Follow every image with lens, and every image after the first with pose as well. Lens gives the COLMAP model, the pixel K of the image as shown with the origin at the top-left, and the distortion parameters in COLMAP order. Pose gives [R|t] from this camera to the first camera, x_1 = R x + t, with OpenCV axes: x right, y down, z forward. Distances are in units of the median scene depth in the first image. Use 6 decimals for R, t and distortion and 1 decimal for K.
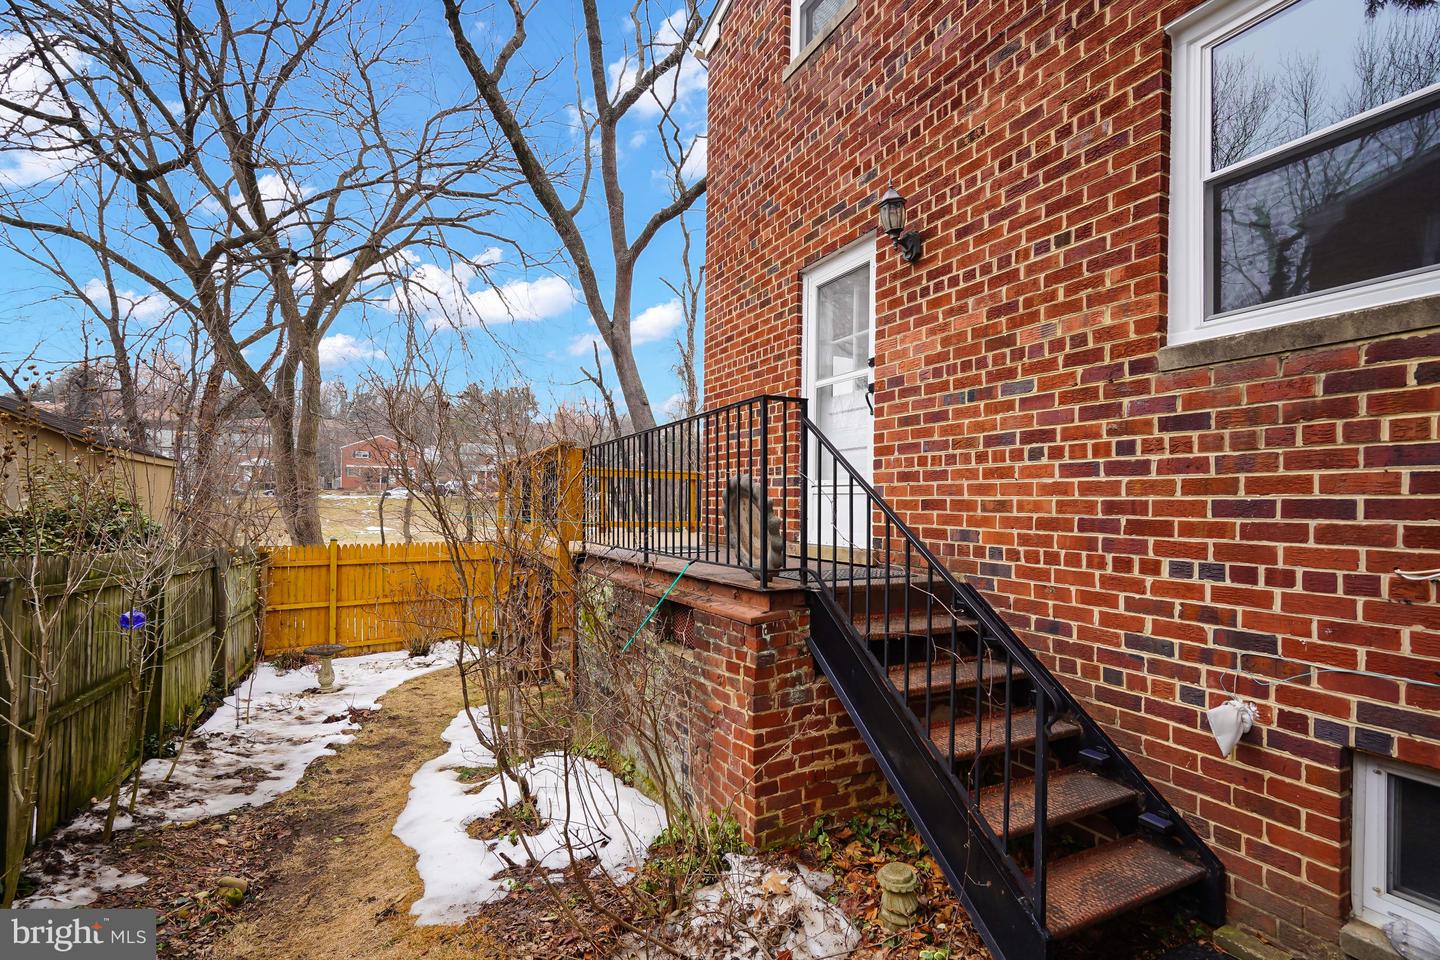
lens RADIAL K [[663.6, 0, 722.0], [0, 663.6, 501.2], [0, 0, 1]] dist [-0.003285, 0.001628]
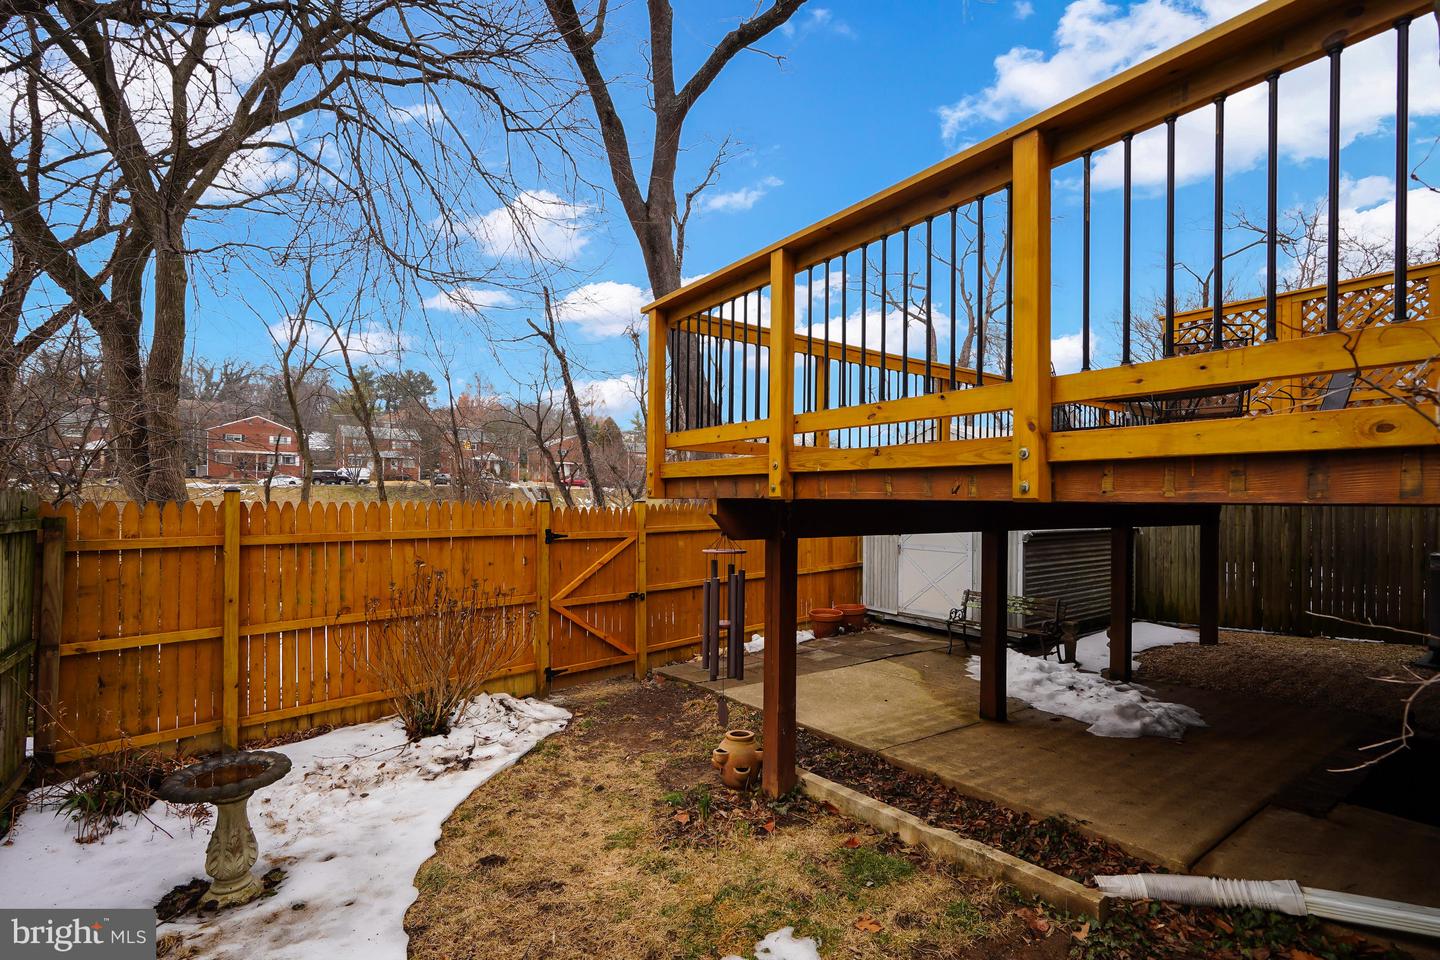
lens RADIAL K [[663.6, 0, 724.0], [0, 663.6, 486.5], [0, 0, 1]] dist [-0.003285, 0.001628]
pose [[0.989744, -0.007619, 0.142651, -0.206990], [0.008799, 0.999932, -0.007649, 0.040362], [-0.142583, 0.008826, 0.989744, 0.328198]]
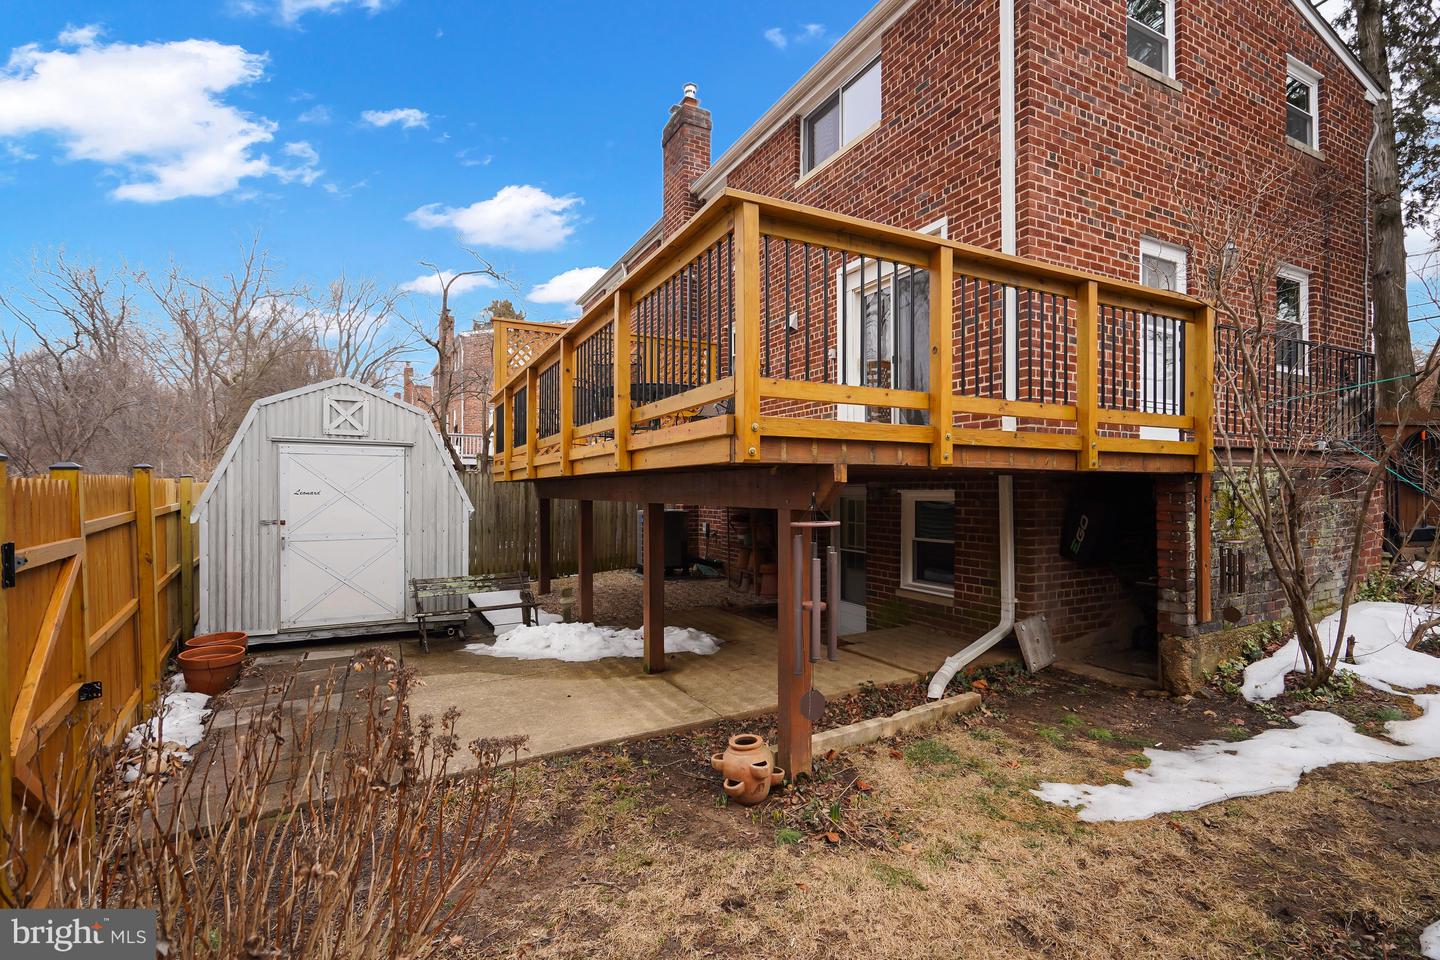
lens RADIAL K [[663.6, 0, 726.9], [0, 663.6, 482.9], [0, 0, 1]] dist [-0.003285, 0.001628]
pose [[0.000689, -0.010246, 0.999947, -0.383963], [-0.003945, 0.999940, 0.010249, 0.048481], [-0.999992, -0.003952, 0.000649, 0.593669]]
